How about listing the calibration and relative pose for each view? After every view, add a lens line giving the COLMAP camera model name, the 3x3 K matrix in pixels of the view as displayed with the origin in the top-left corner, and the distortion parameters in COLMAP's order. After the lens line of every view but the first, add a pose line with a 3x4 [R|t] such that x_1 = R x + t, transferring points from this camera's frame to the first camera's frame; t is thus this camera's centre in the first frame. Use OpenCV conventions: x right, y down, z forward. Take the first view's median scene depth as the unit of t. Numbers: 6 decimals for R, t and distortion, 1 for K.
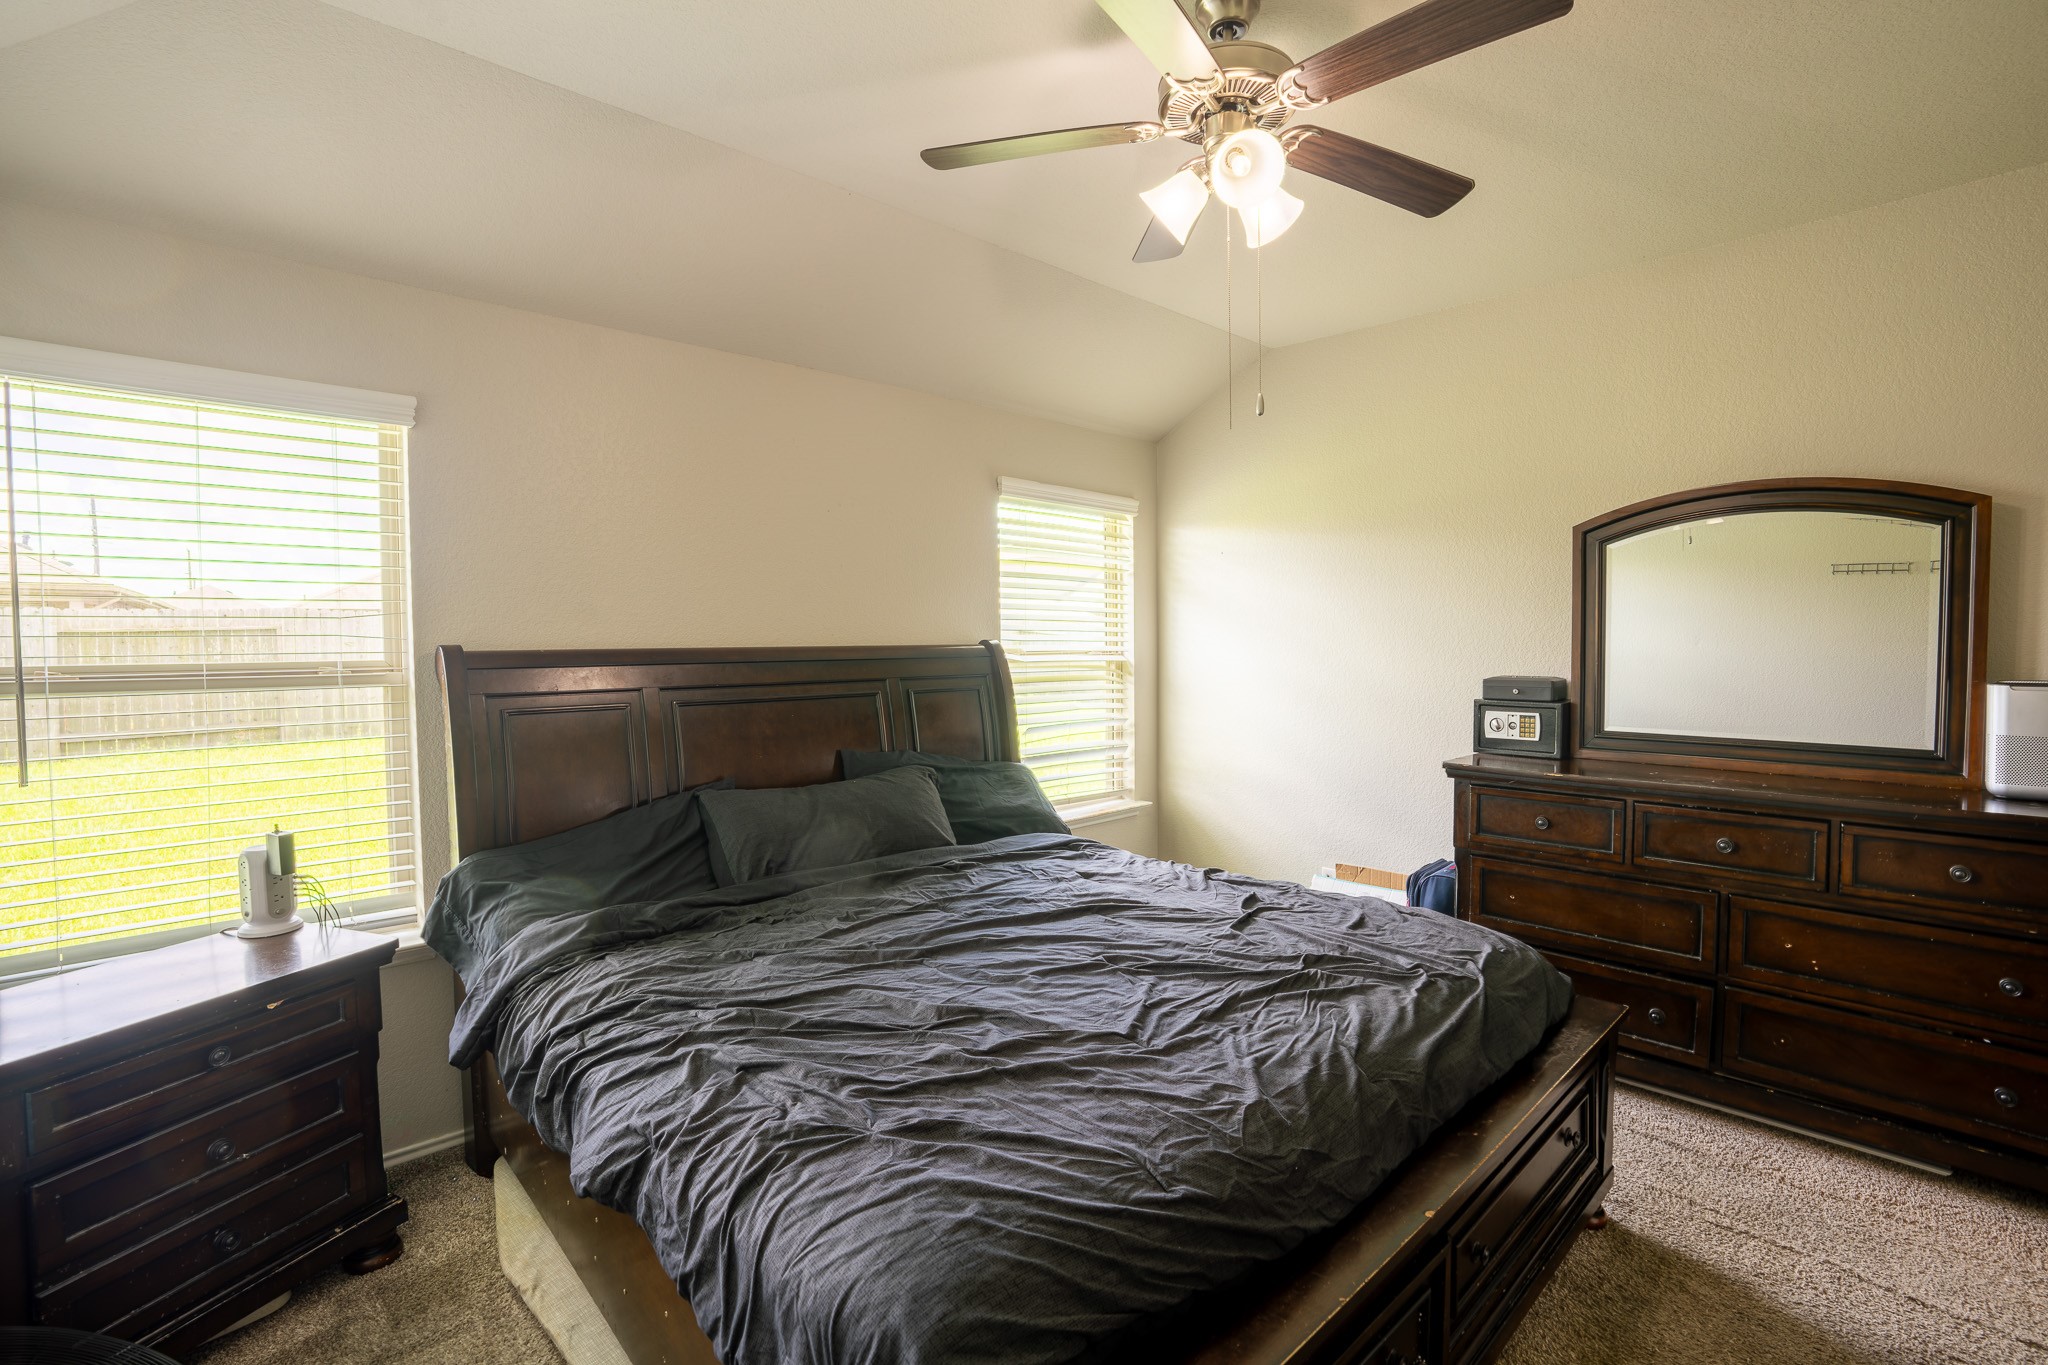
lens RADIAL K [[989.3, 0, 1033.3], [0, 989.3, 646.7], [0, 0, 1]] dist [-0.000323, 0.000061]
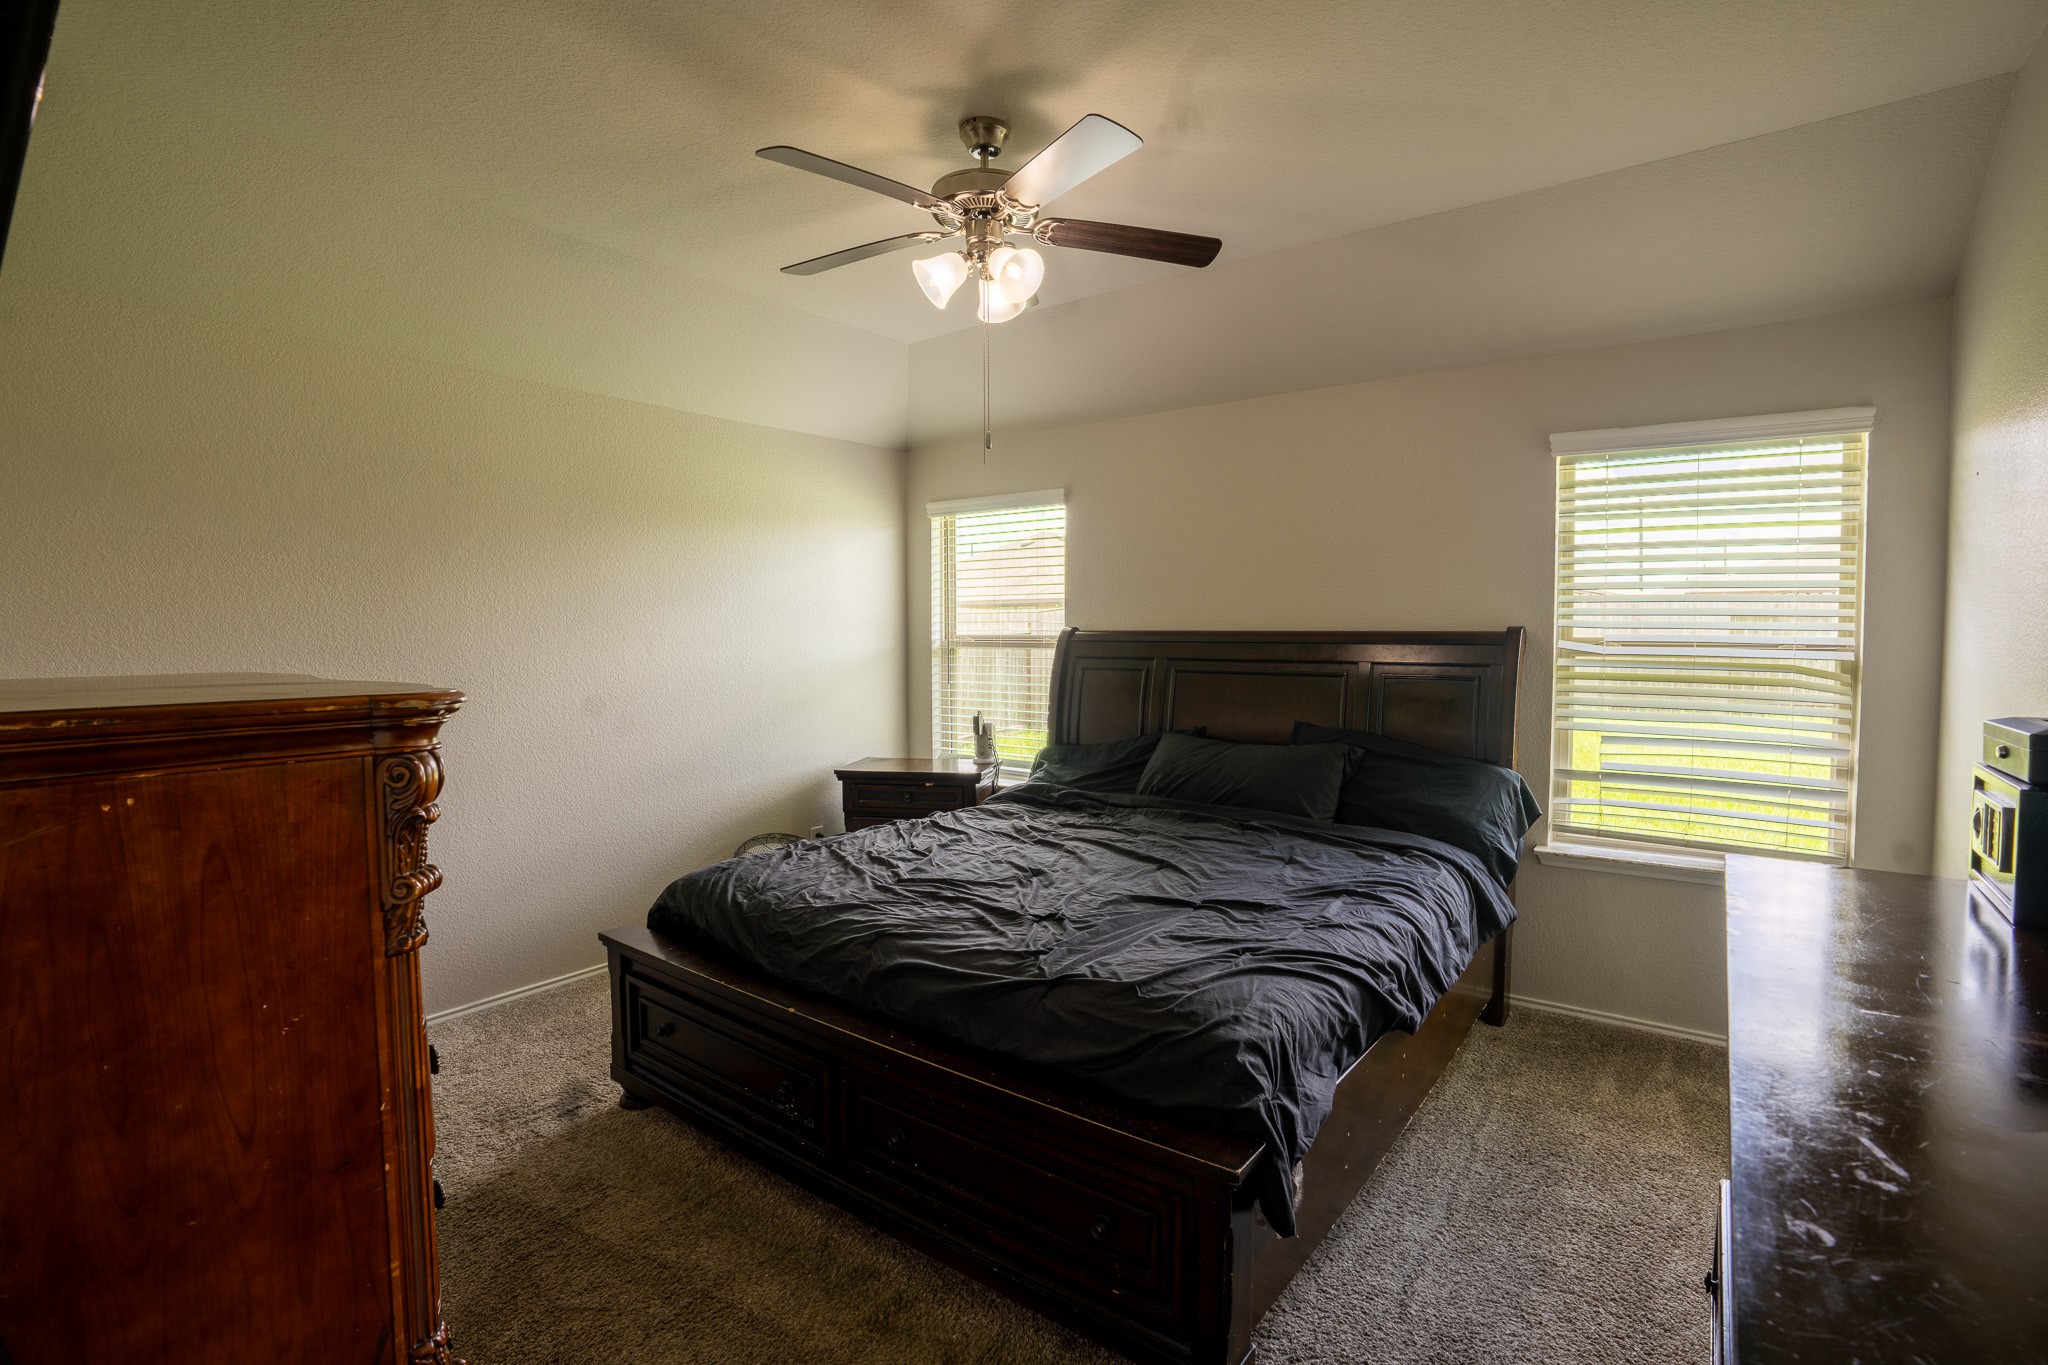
lens RADIAL K [[989.3, 0, 1033.3], [0, 989.3, 646.7], [0, 0, 1]] dist [-0.000323, 0.000061]
pose [[0.156793, 0.033088, -0.987077, 0.767245], [-0.006178, 0.999452, 0.032522, -0.015314], [0.987612, 0.000999, 0.156912, 0.445022]]
